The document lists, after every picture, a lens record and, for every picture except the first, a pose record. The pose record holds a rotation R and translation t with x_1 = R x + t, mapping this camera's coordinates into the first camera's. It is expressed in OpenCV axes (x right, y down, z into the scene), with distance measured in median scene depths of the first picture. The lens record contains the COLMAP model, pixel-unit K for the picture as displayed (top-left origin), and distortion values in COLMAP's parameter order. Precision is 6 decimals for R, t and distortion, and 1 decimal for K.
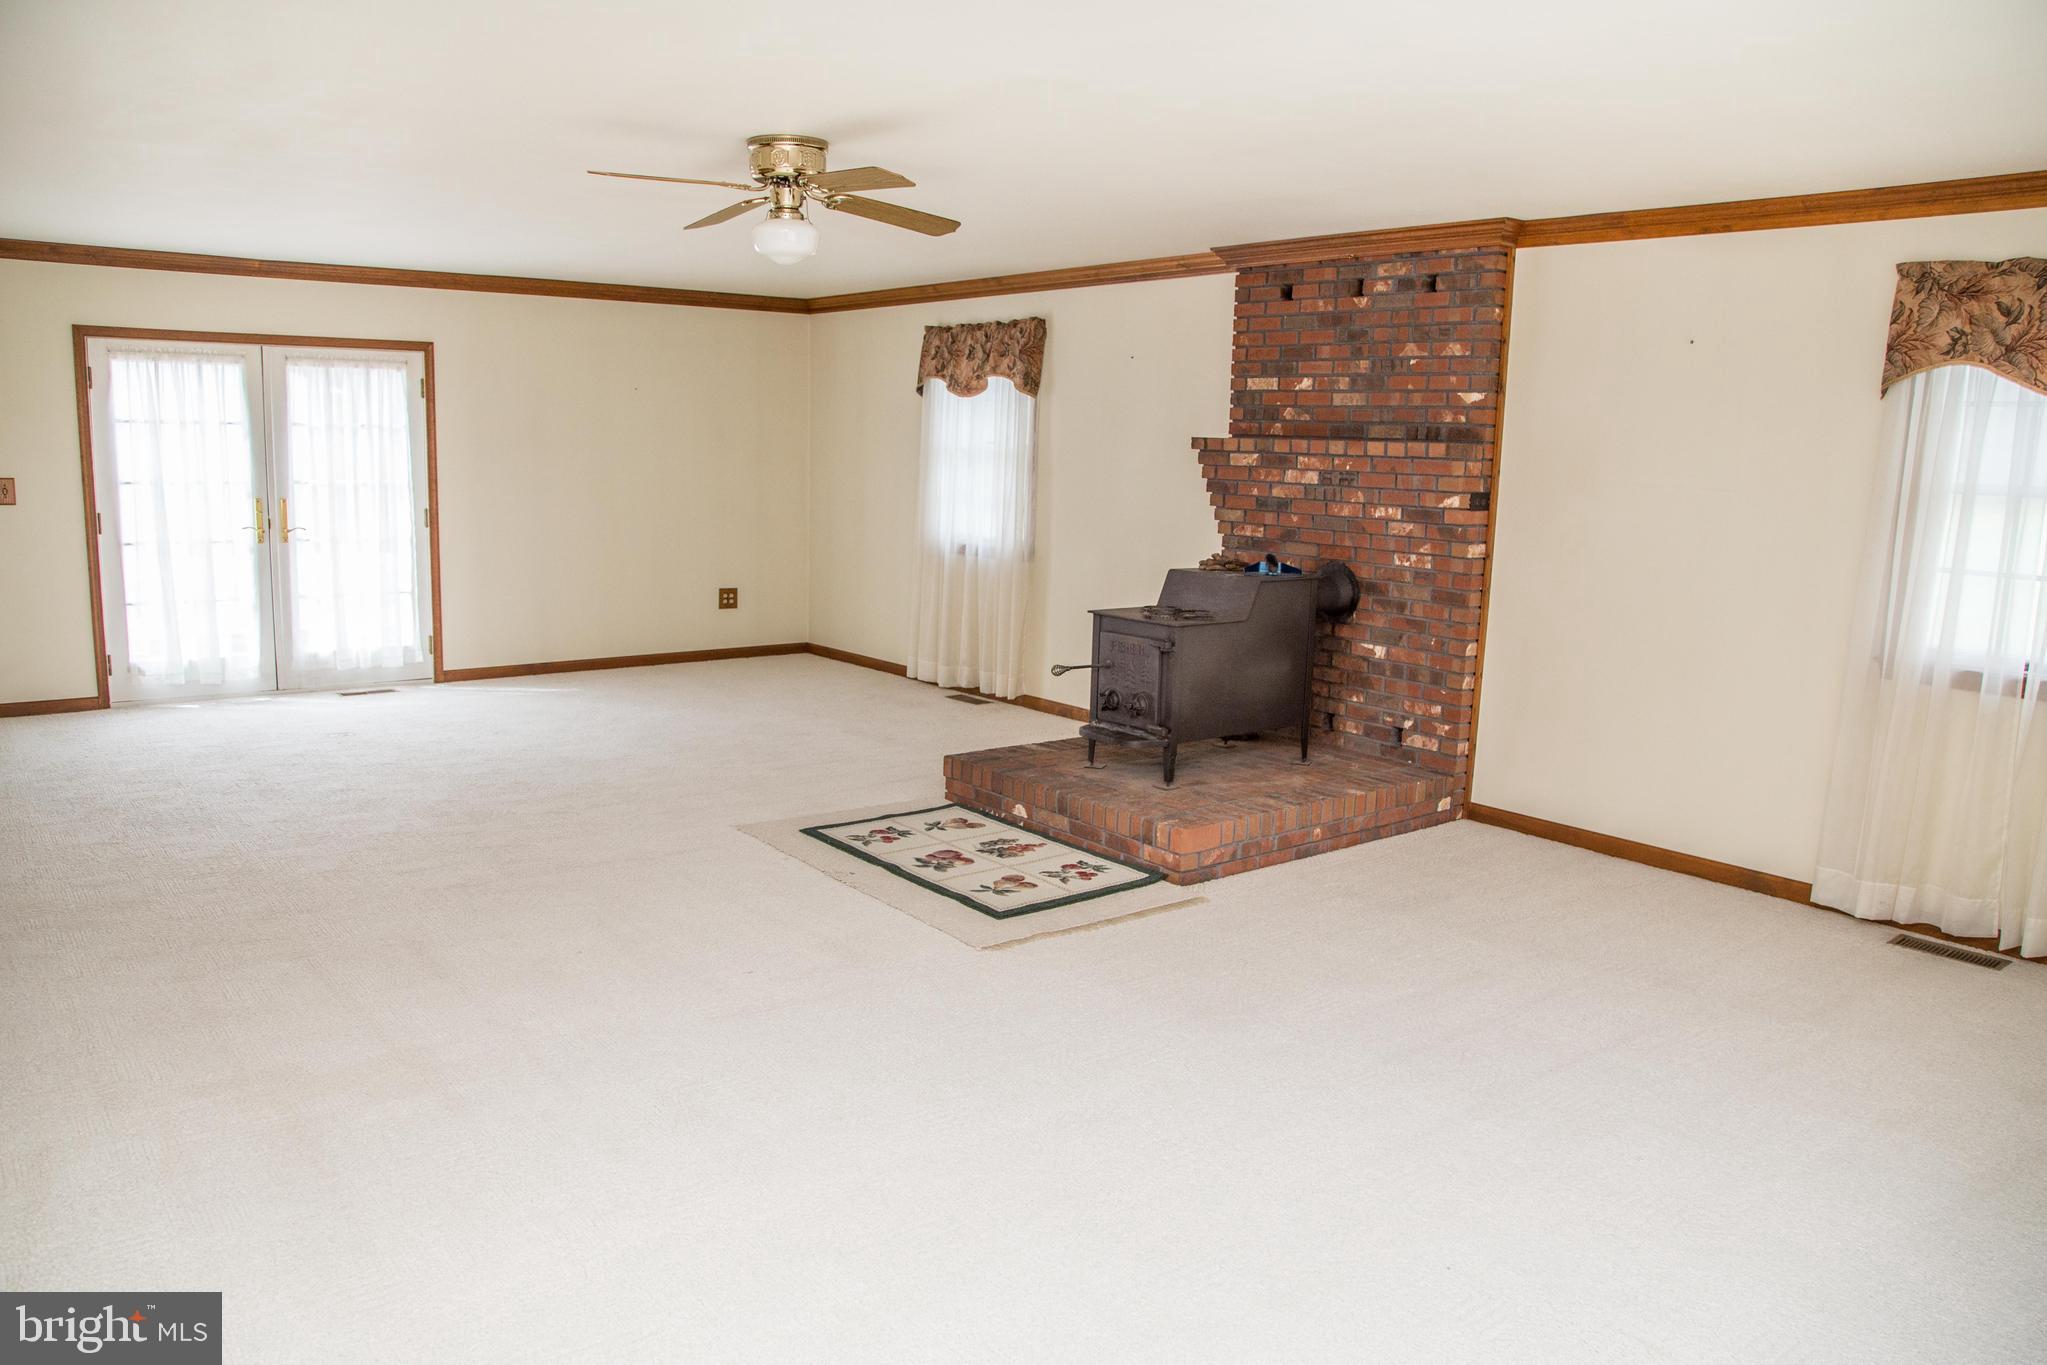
lens RADIAL K [[1445.2, 0, 998.0], [0, 1445.2, 686.8], [0, 0, 1]] dist [-0.104426, 0.071063]
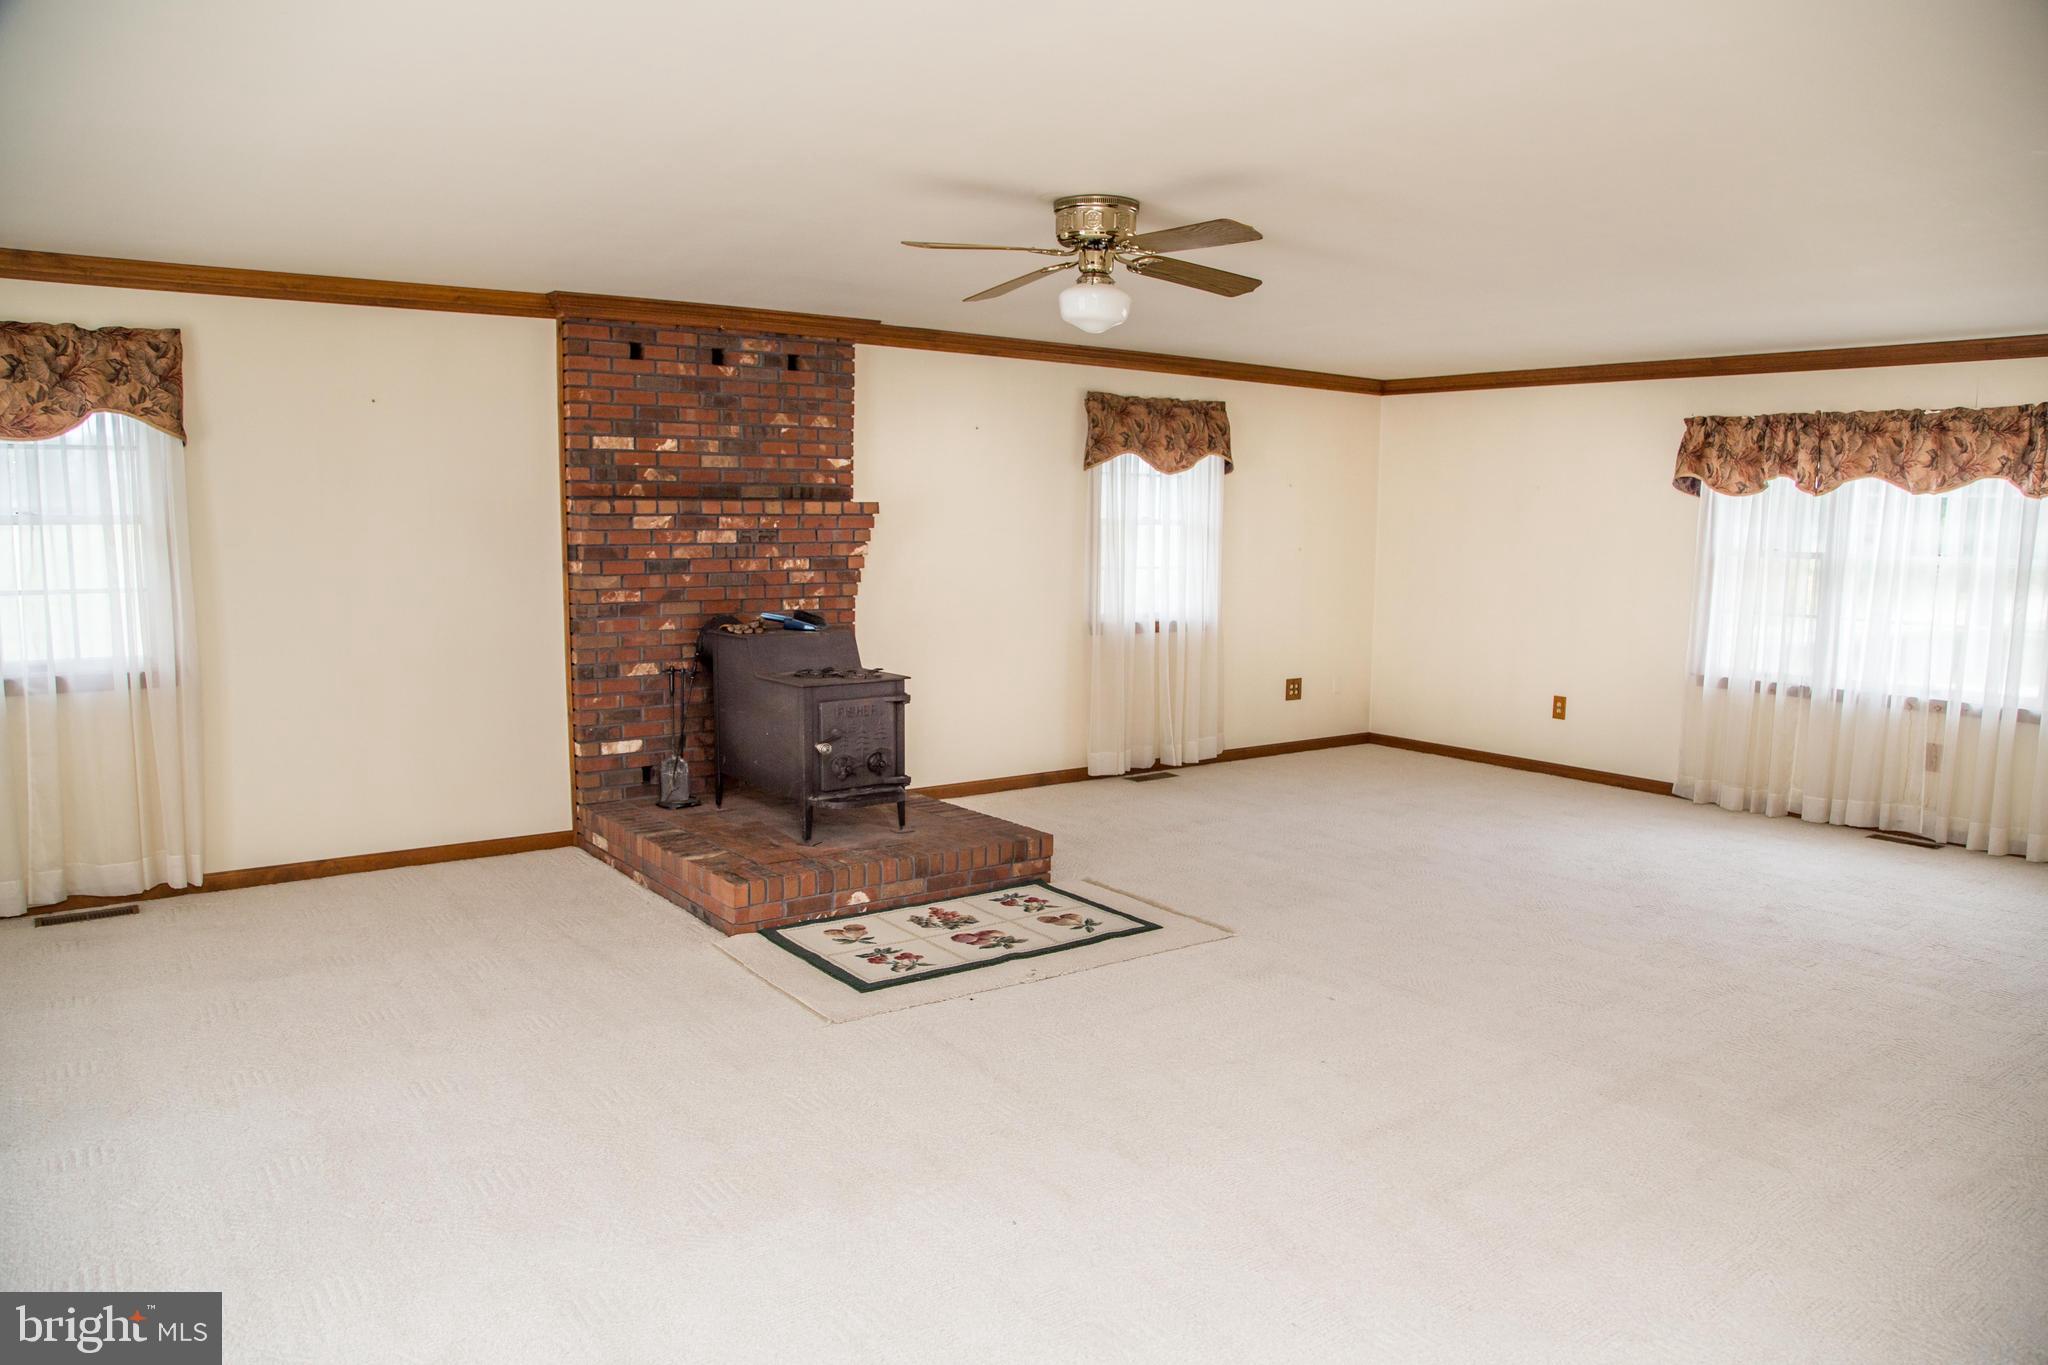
lens RADIAL K [[1445.9, 0, 998.5], [0, 1445.9, 686.8], [0, 0, 1]] dist [-0.104426, 0.071063]
pose [[0.041219, -0.146951, 0.988285, -0.832268], [0.159970, 0.977336, 0.138651, -0.154816], [-0.986261, 0.152381, 0.063792, 0.765897]]
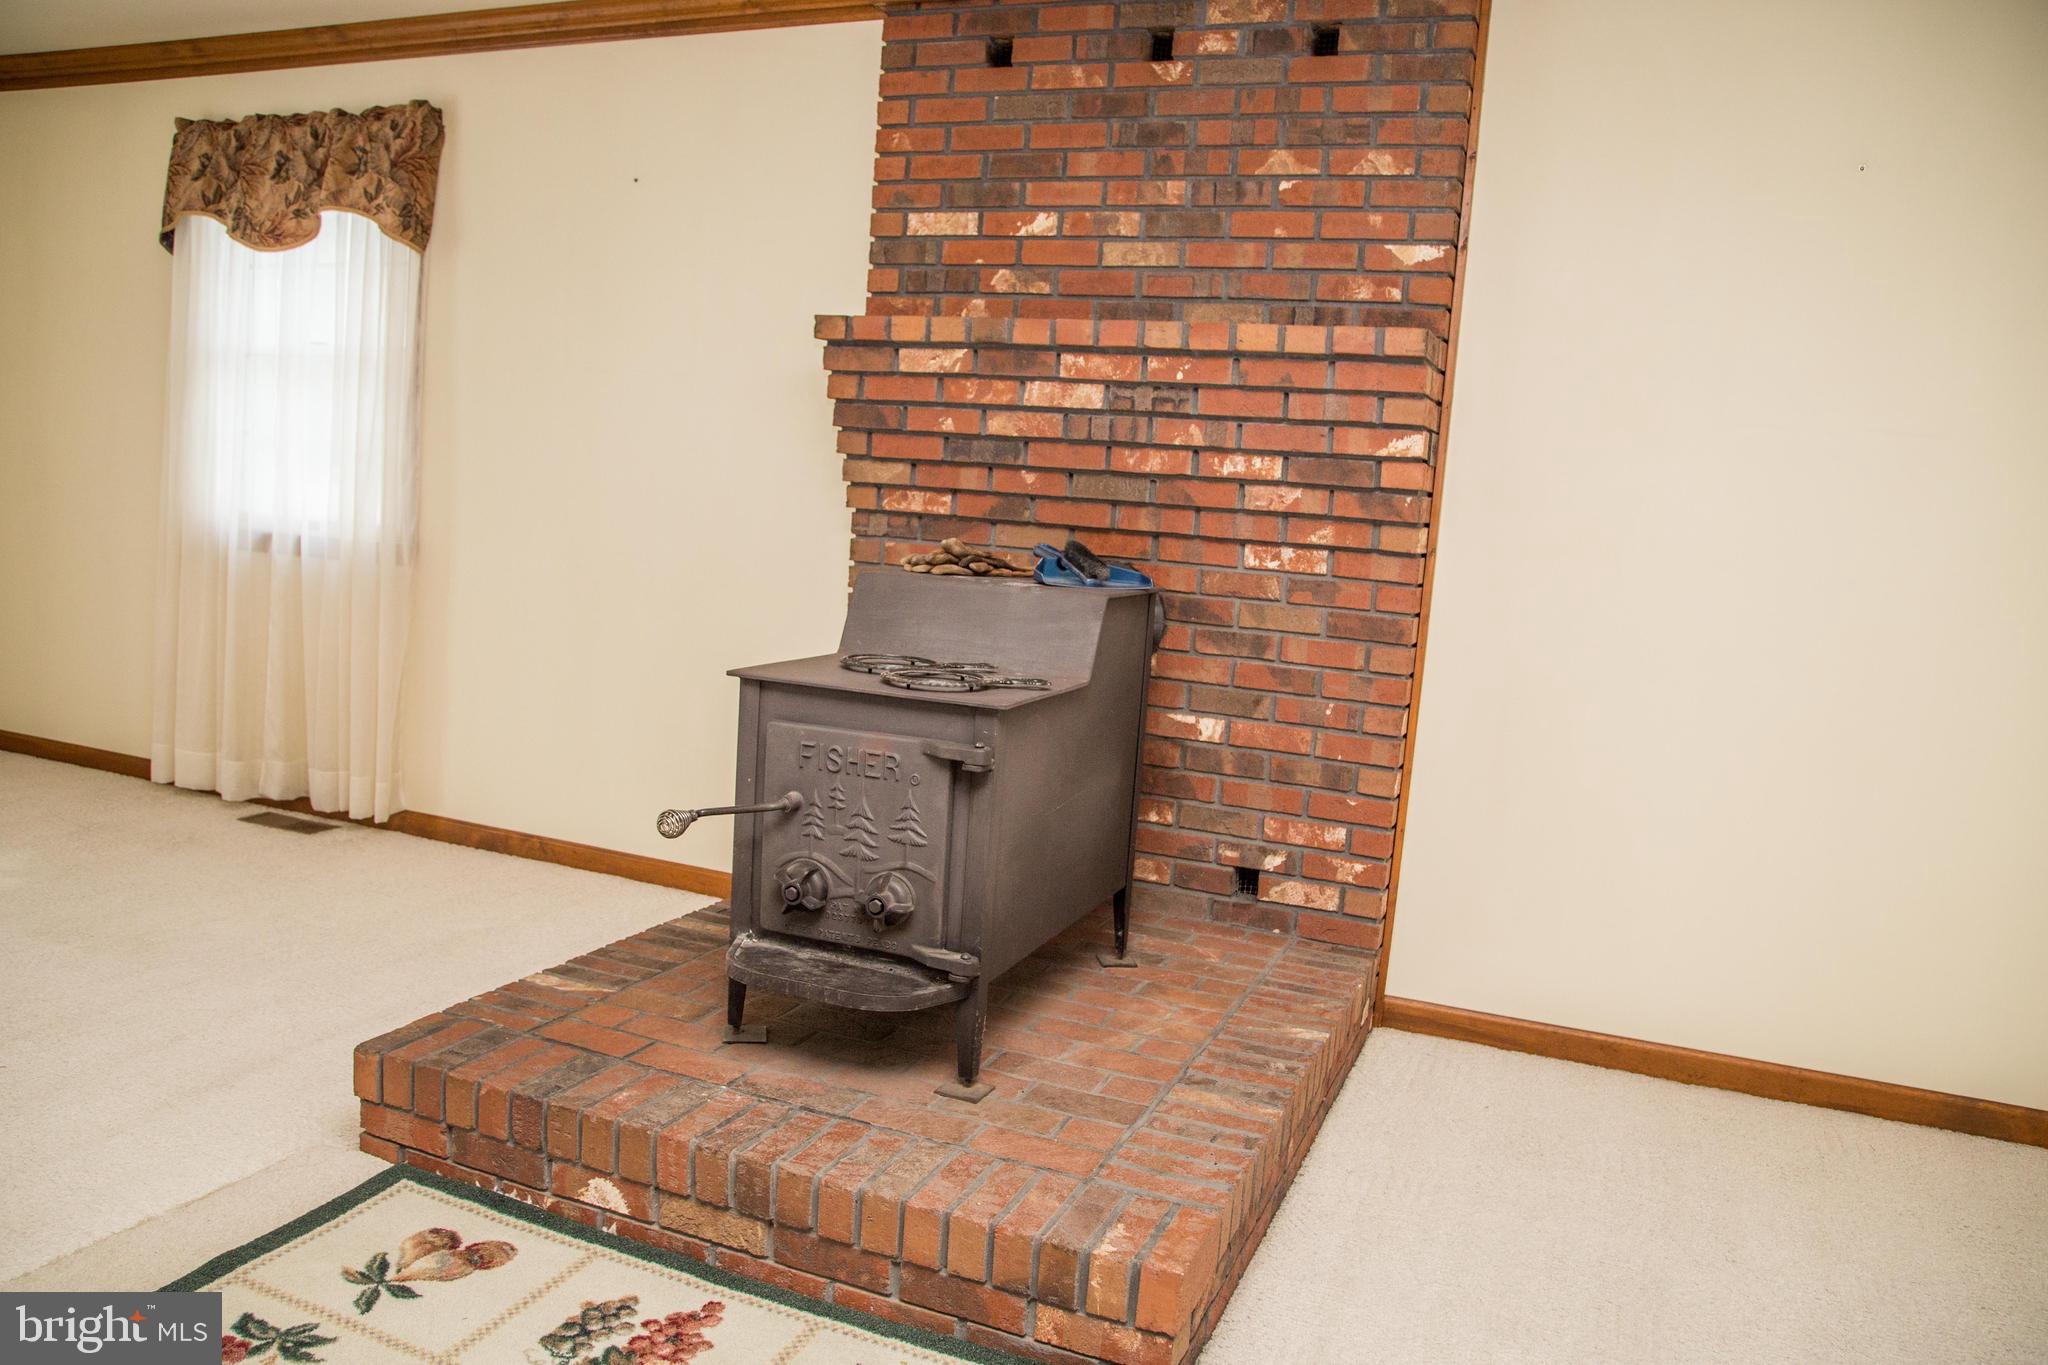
lens RADIAL K [[1487.7, 0, 1008.3], [0, 1487.7, 707.2], [0, 0, 1]] dist [-0.122932, 0.087086]
pose [[0.869776, -0.037980, 0.491983, -0.072168], [0.037475, 0.999238, 0.010887, -0.041791], [-0.492021, 0.008968, 0.870537, 0.560208]]
